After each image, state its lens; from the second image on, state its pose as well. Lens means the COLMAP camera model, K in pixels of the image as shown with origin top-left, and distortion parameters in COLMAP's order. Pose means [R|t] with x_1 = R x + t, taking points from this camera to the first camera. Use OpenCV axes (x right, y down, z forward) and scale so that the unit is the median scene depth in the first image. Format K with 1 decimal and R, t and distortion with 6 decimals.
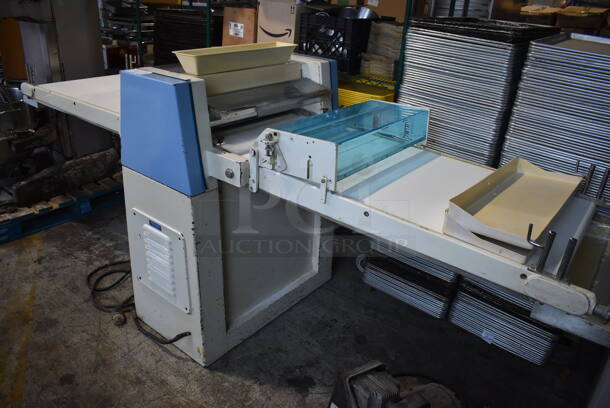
lens RADIAL K [[470.7, 0, 306.9], [0, 470.7, 205.4], [0, 0, 1]] dist [-0.090483, -0.005895]
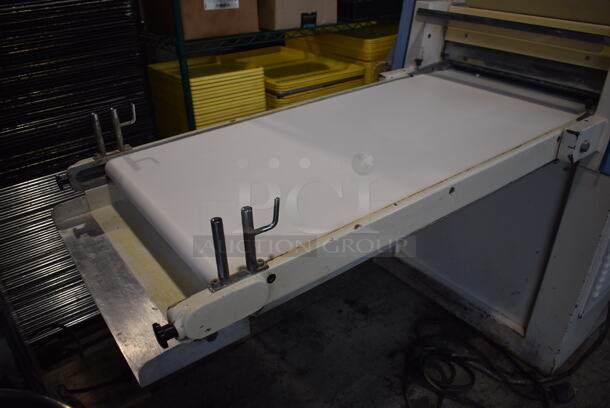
lens RADIAL K [[470.7, 0, 306.8], [0, 470.7, 205.1], [0, 0, 1]] dist [-0.090483, -0.005895]
pose [[0.255436, -0.533401, 0.806372, -0.962240], [0.449775, 0.803853, 0.389259, -0.471482], [-0.855836, 0.263255, 0.445244, 0.990359]]
